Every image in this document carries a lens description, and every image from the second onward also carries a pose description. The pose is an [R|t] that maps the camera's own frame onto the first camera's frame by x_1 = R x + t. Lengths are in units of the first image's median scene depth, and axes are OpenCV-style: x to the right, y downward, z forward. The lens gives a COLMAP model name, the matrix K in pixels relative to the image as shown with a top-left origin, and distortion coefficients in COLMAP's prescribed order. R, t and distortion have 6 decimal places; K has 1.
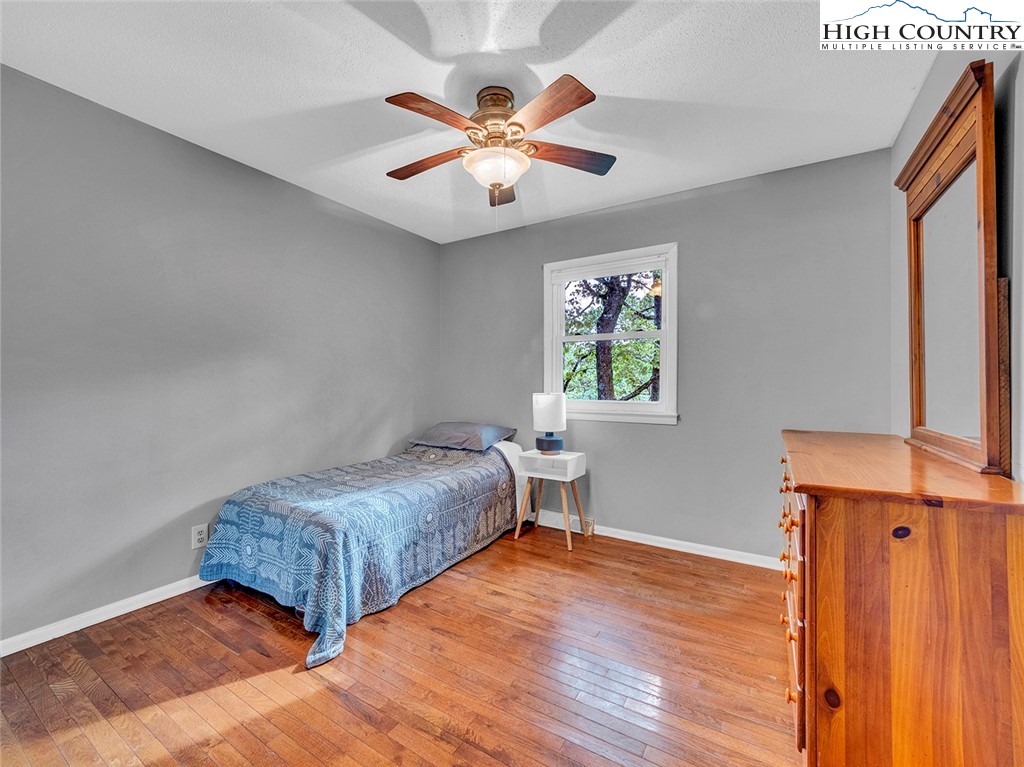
lens RADIAL K [[430.9, 0, 509.6], [0, 430.9, 381.8], [0, 0, 1]] dist [-0.016425, 0.004718]
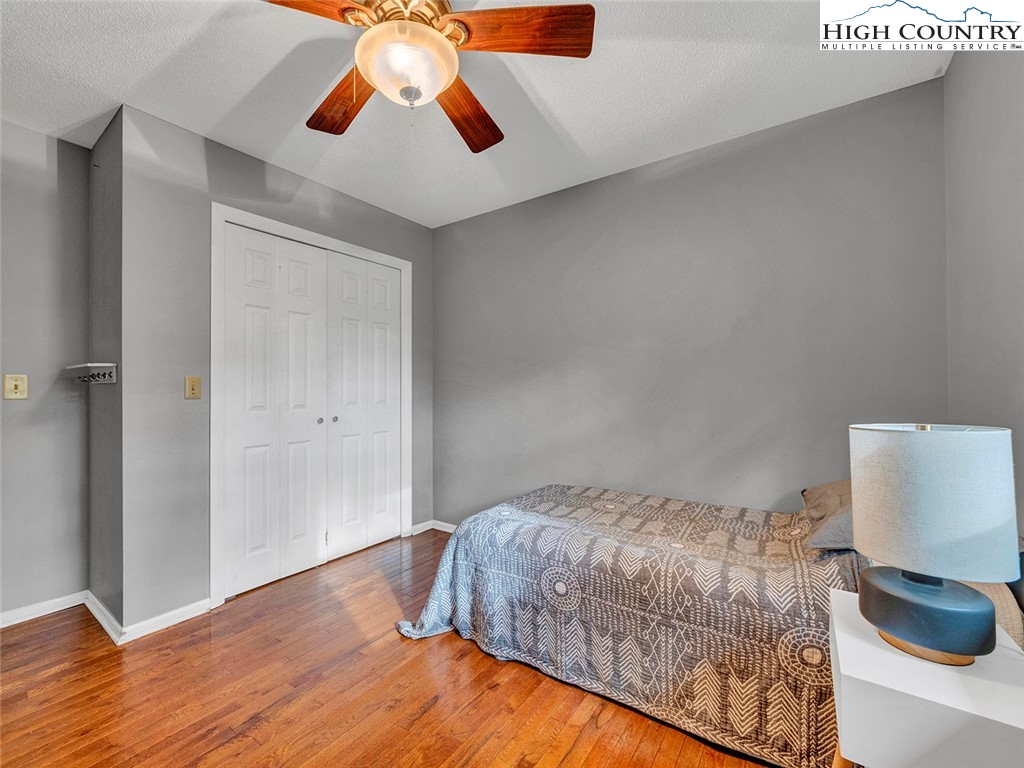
lens RADIAL K [[430.9, 0, 509.6], [0, 430.9, 382.3], [0, 0, 1]] dist [-0.016425, 0.004718]
pose [[-0.060592, -0.011678, -0.998094, 0.466781], [0.001697, 0.999929, -0.011802, -0.001174], [0.998161, -0.002409, -0.060568, 0.899520]]
